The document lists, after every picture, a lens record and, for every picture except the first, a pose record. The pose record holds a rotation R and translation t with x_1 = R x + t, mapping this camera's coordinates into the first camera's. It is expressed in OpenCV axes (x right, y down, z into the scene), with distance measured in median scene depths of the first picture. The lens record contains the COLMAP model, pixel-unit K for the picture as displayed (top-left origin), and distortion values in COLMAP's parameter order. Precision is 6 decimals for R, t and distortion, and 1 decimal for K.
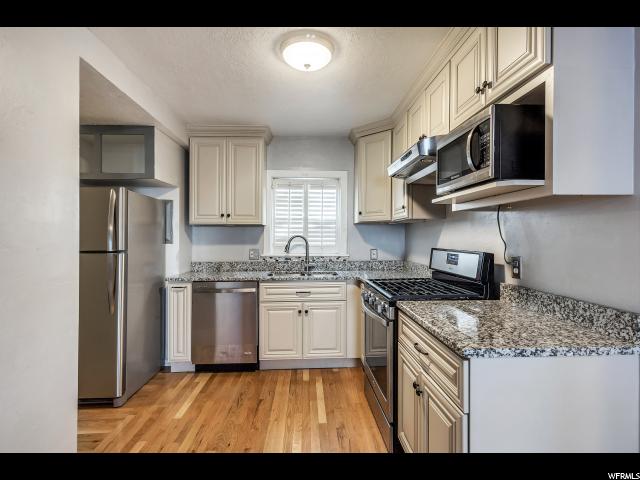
lens RADIAL K [[316.0, 0, 320.0], [0, 316.0, 240.0], [0, 0, 1]] dist [-0.022329, 0.000178]
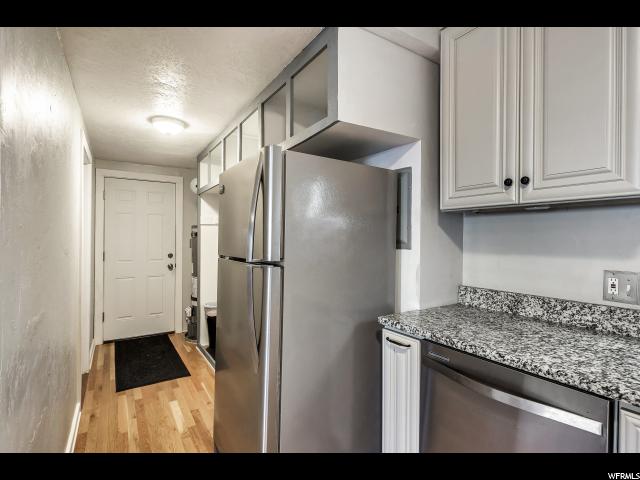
lens RADIAL K [[316.0, 0, 320.0], [0, 316.0, 240.0], [0, 0, 1]] dist [-0.022329, 0.000178]
pose [[0.502367, 0.013056, -0.864556, -0.088858], [-0.009864, 0.999907, 0.009369, -0.007335], [0.864598, 0.003821, 0.502450, 0.603888]]
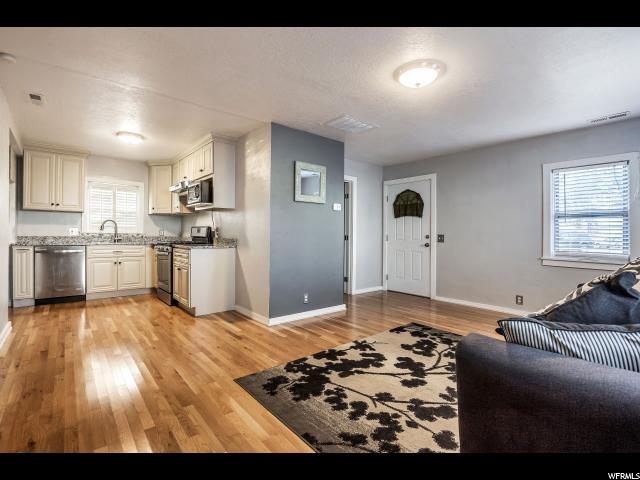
lens RADIAL K [[307.7, 0, 319.0], [0, 307.7, 245.8], [0, 0, 1]] dist [-0.008170, -0.000447]
pose [[0.798507, -0.009788, 0.601906, -0.174068], [-0.007574, 0.999625, 0.026304, 0.074975], [-0.601938, -0.025562, 0.798133, -0.973789]]
